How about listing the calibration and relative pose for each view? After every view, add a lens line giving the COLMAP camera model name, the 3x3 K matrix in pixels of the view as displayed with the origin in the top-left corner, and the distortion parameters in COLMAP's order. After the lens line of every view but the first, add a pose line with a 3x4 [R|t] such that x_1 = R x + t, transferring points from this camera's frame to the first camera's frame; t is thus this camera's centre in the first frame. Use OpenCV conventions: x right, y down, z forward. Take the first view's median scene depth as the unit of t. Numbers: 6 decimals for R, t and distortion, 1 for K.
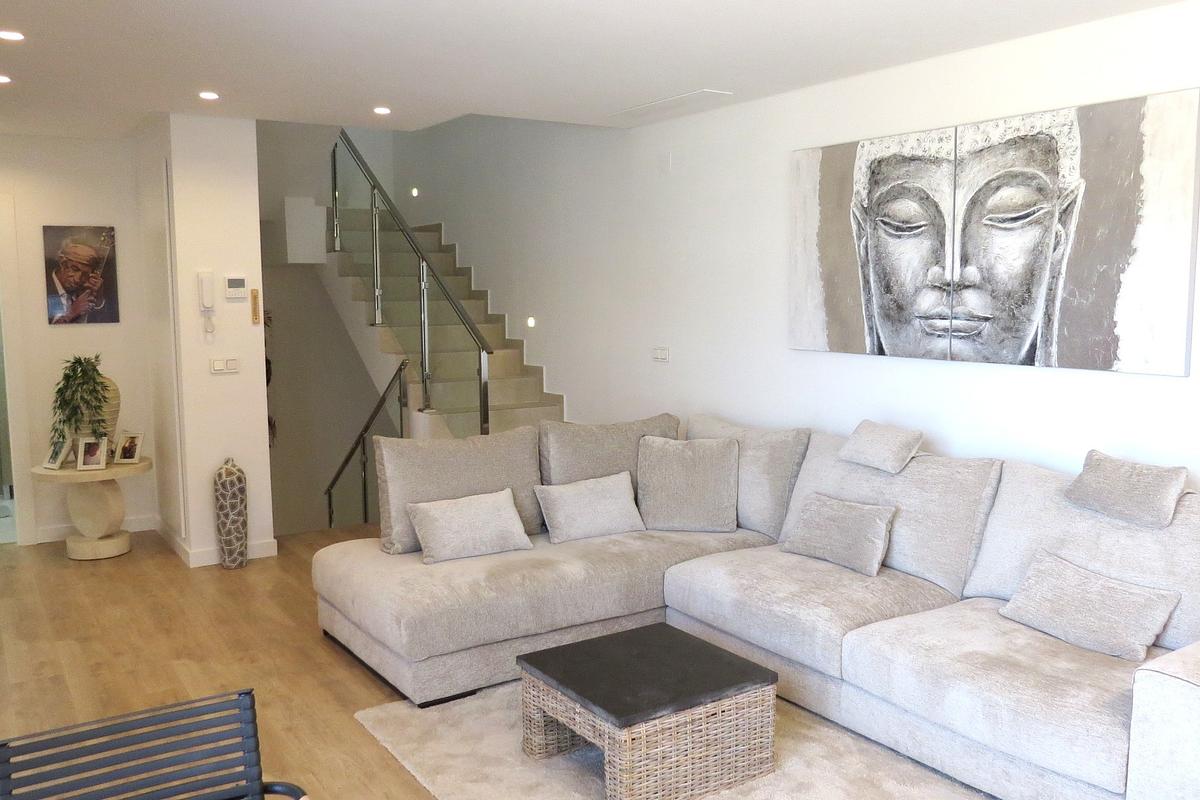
lens RADIAL K [[1035.0, 0, 603.5], [0, 1035.0, 405.8], [0, 0, 1]] dist [-0.015958, 0.020405]
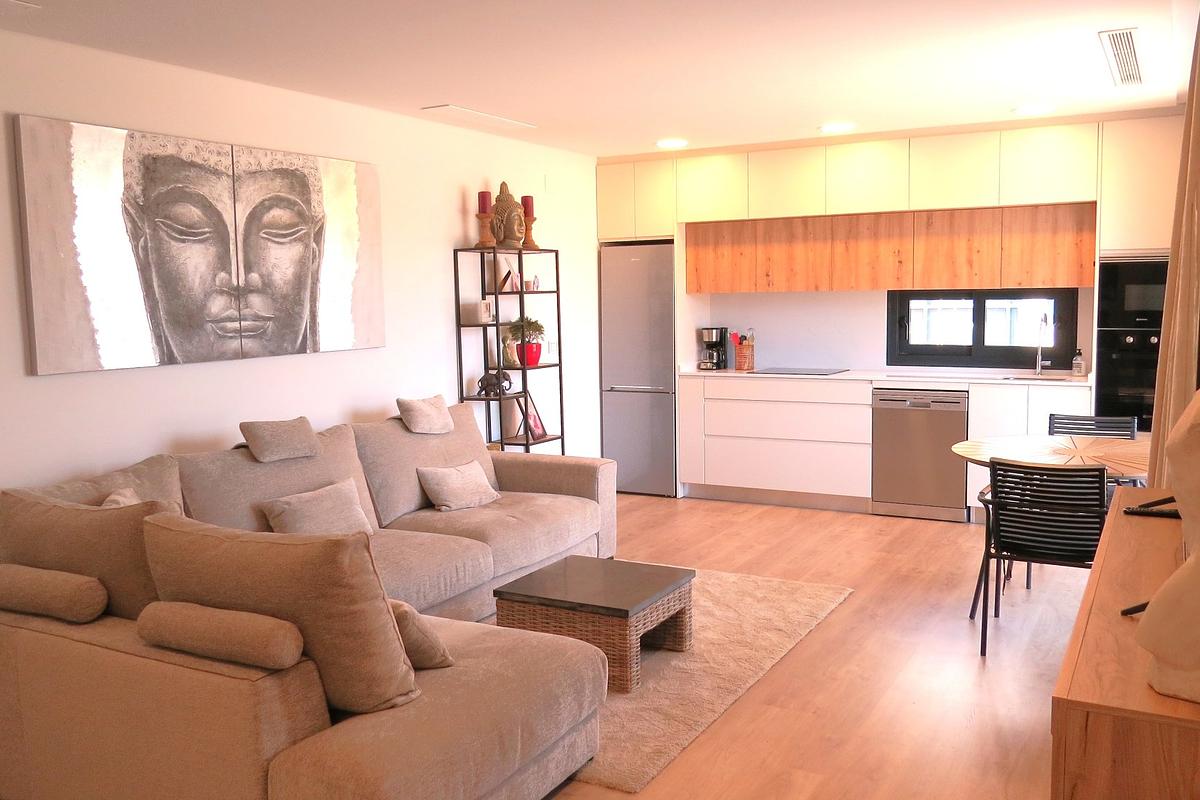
lens RADIAL K [[1035.0, 0, 603.5], [0, 1035.0, 405.8], [0, 0, 1]] dist [-0.015958, 0.020405]
pose [[-0.464642, -0.083760, 0.881528, -0.820695], [0.122243, 0.979917, 0.157541, -0.122077], [-0.877020, 0.180961, -0.445071, 1.176035]]
